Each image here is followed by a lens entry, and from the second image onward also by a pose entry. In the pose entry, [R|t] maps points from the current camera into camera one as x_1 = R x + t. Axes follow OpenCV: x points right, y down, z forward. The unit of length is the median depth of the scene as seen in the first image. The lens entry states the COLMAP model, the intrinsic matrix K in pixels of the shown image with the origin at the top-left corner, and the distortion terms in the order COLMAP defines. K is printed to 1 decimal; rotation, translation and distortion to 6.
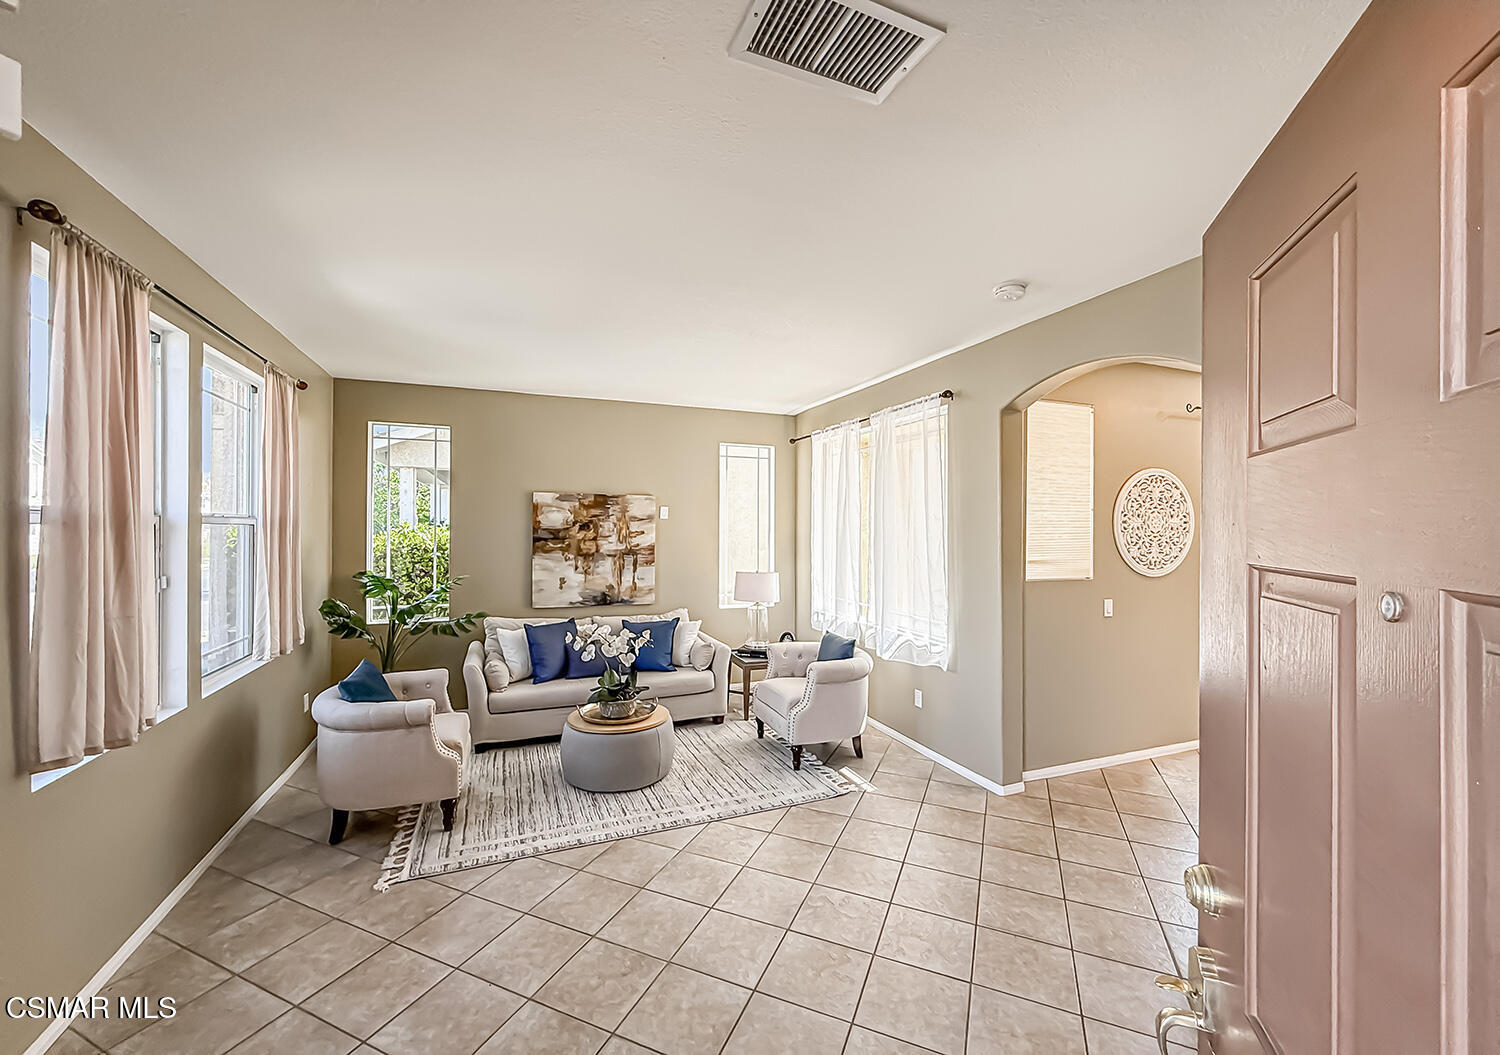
lens RADIAL K [[613.8, 0, 746.6], [0, 613.8, 527.6], [0, 0, 1]] dist [-0.002889, 0.000706]
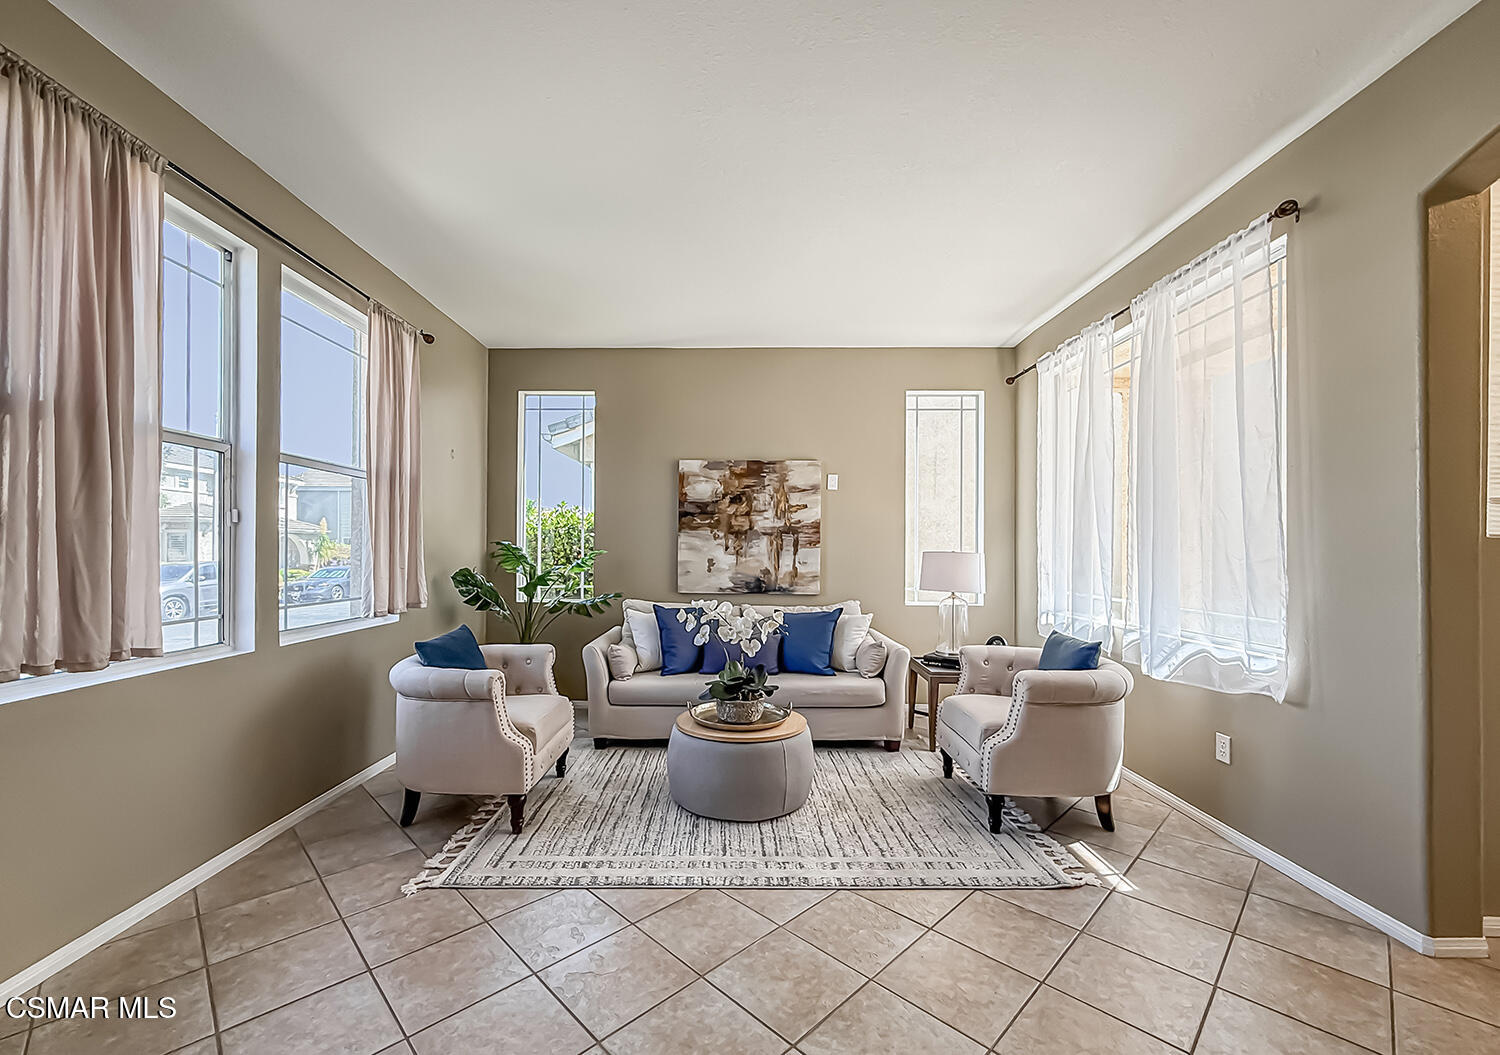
lens RADIAL K [[613.8, 0, 732.1], [0, 613.8, 554.1], [0, 0, 1]] dist [-0.002889, 0.000706]
pose [[0.922317, 0.000009, -0.386433, 0.077648], [-0.001196, 0.999995, -0.002833, 0.102766], [0.386431, 0.003076, 0.922313, 0.294843]]
